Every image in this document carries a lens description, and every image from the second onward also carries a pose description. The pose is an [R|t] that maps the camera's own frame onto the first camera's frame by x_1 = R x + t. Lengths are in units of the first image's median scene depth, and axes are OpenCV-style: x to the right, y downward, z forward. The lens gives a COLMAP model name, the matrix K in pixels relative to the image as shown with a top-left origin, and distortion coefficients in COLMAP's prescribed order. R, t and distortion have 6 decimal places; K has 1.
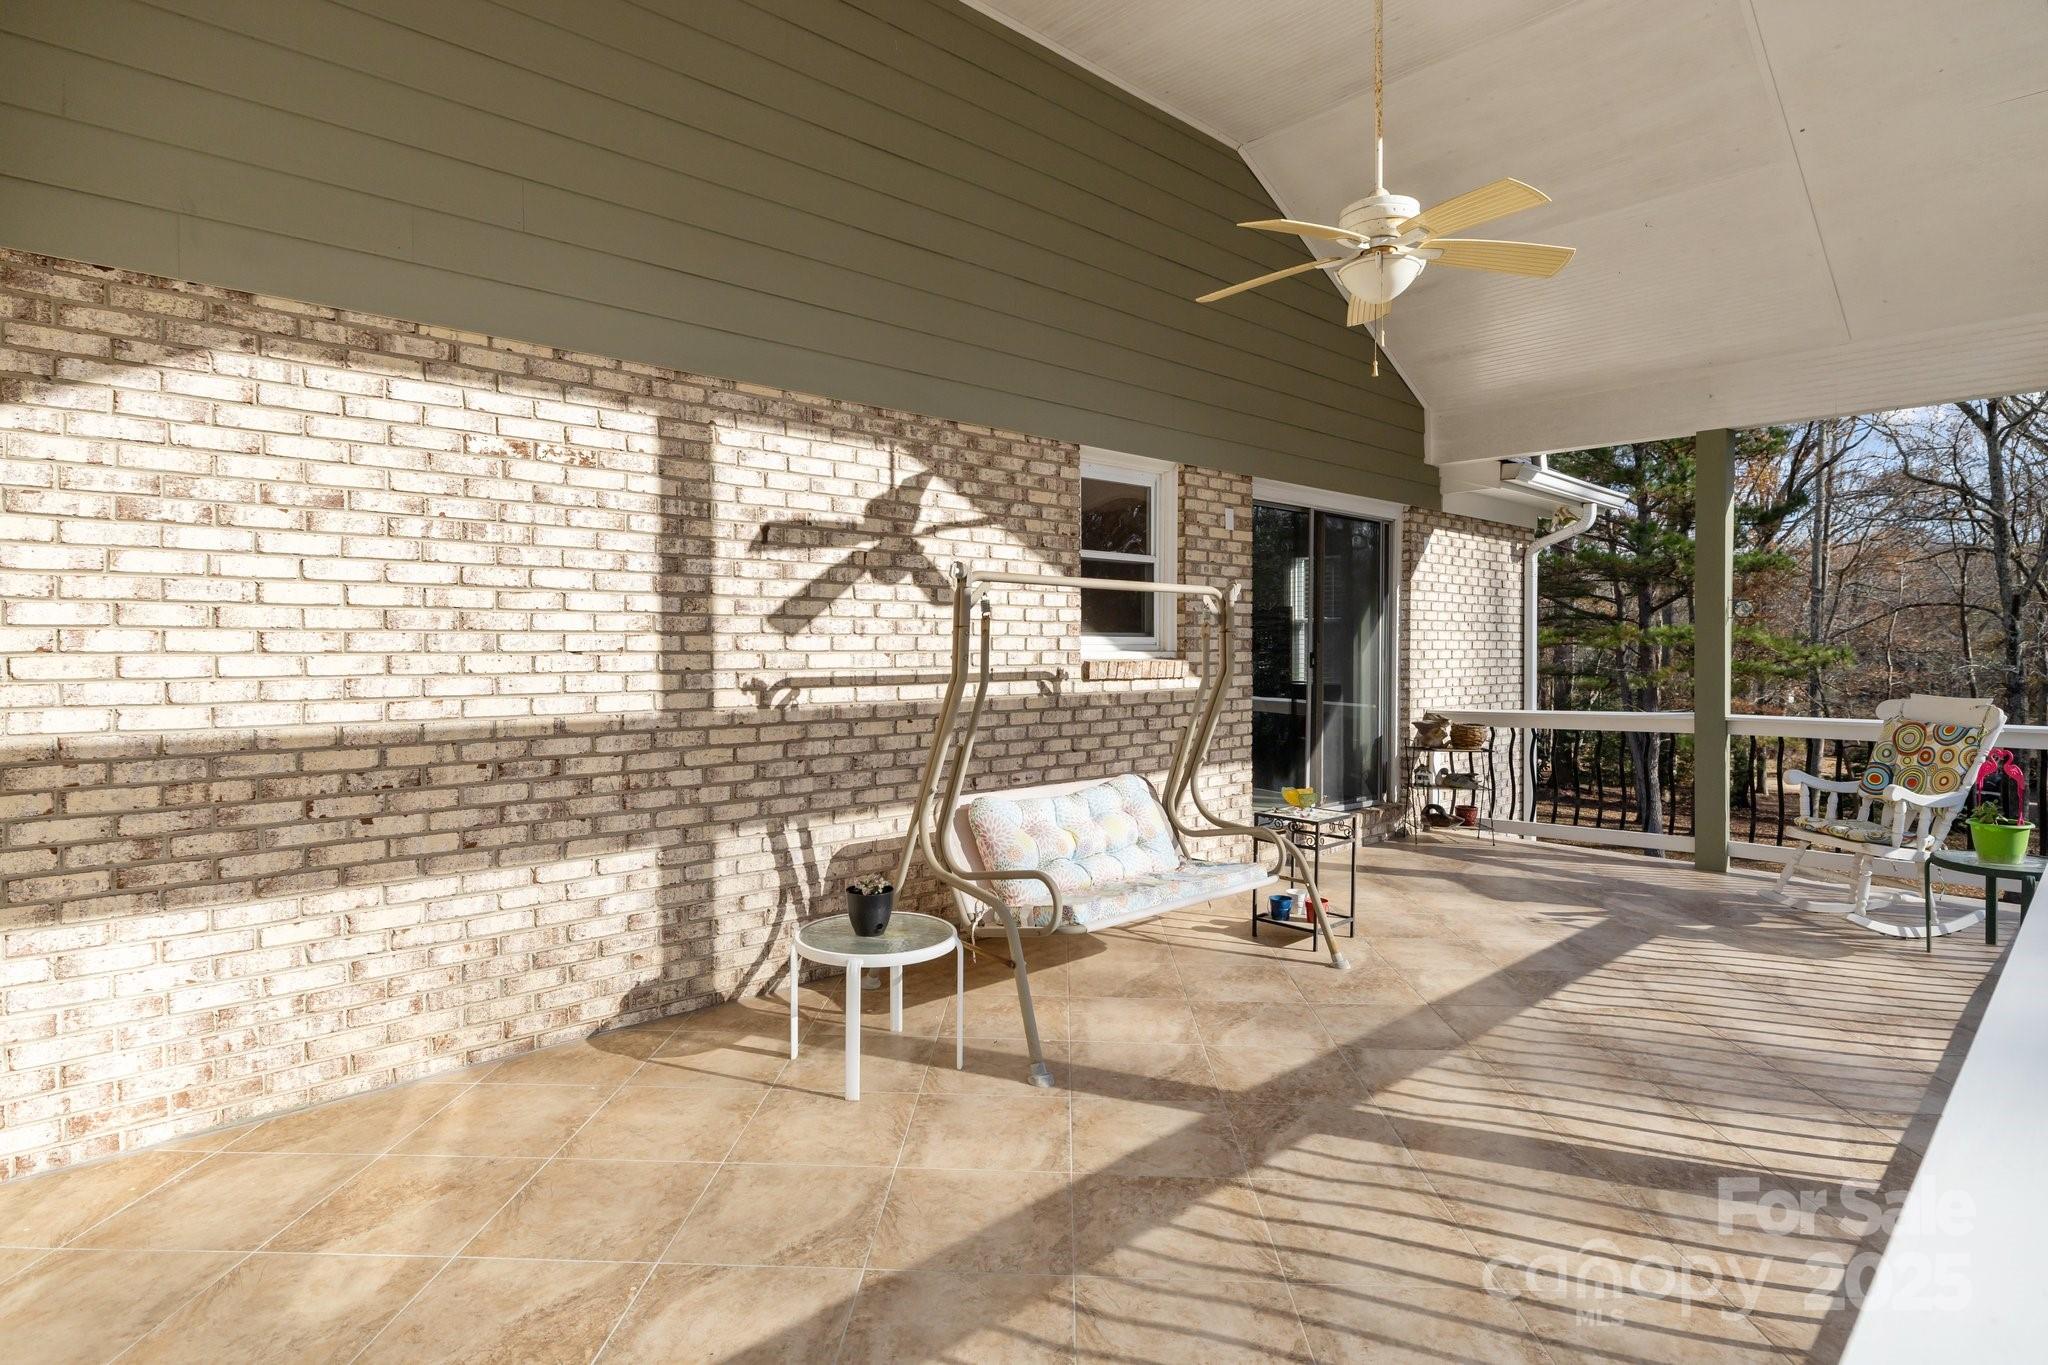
lens RADIAL K [[1086.7, 0, 1019.0], [0, 1086.7, 671.0], [0, 0, 1]] dist [-0.001137, -0.000356]
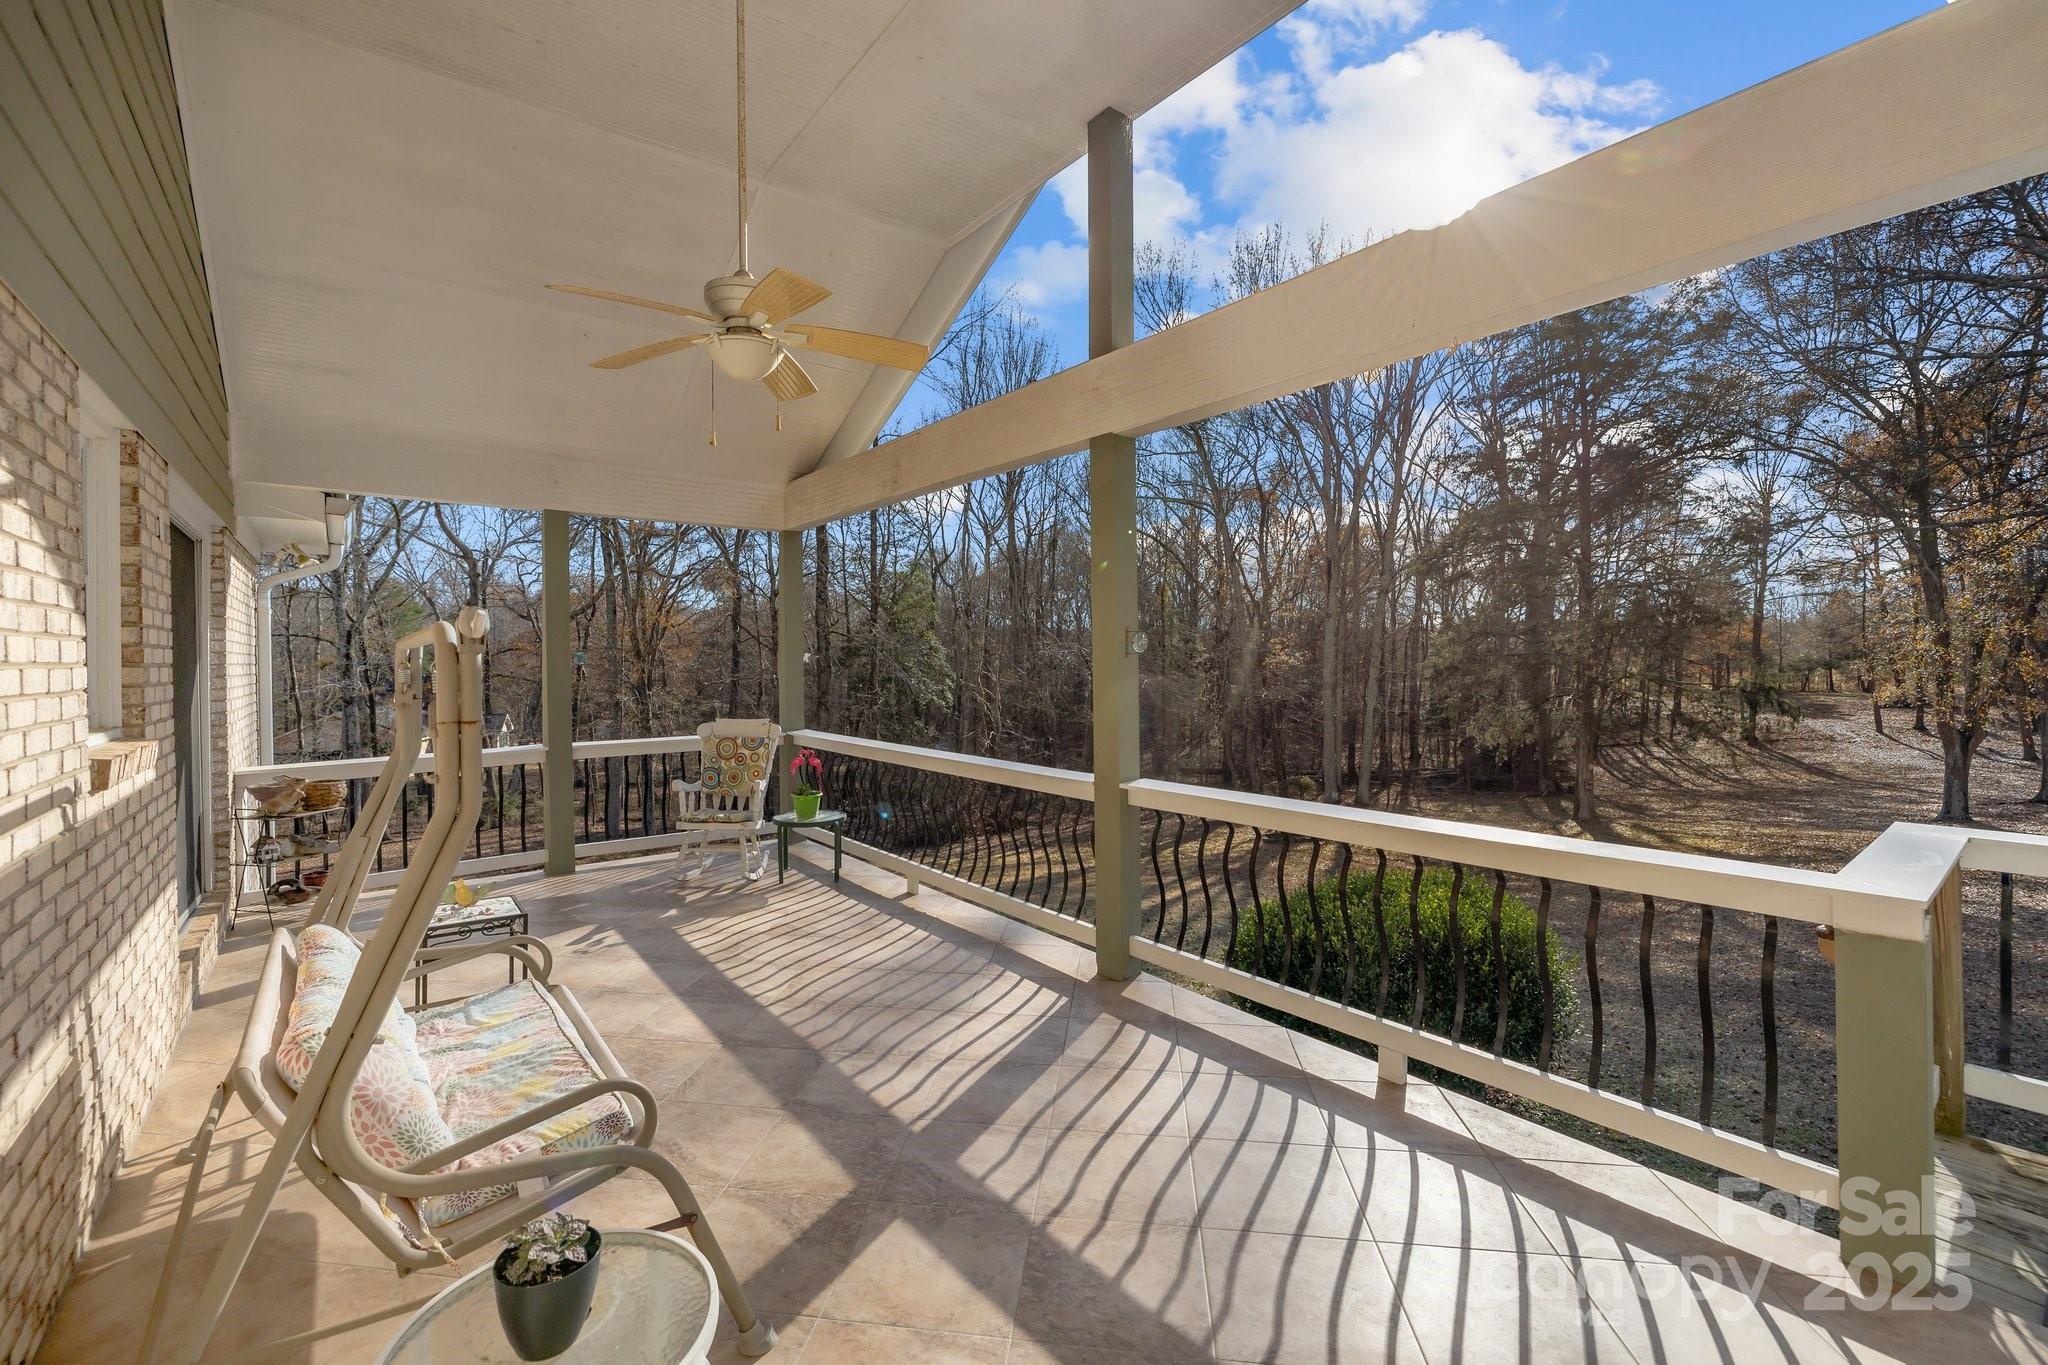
lens RADIAL K [[871.0, 0, 1021.3], [0, 871.0, 672.1], [0, 0, 1]] dist [-0.010635, 0.000006]
pose [[0.081293, -0.014296, 0.996588, -0.465496], [0.027840, 0.999540, 0.012067, -0.062493], [-0.996301, 0.026764, 0.081654, 0.667571]]
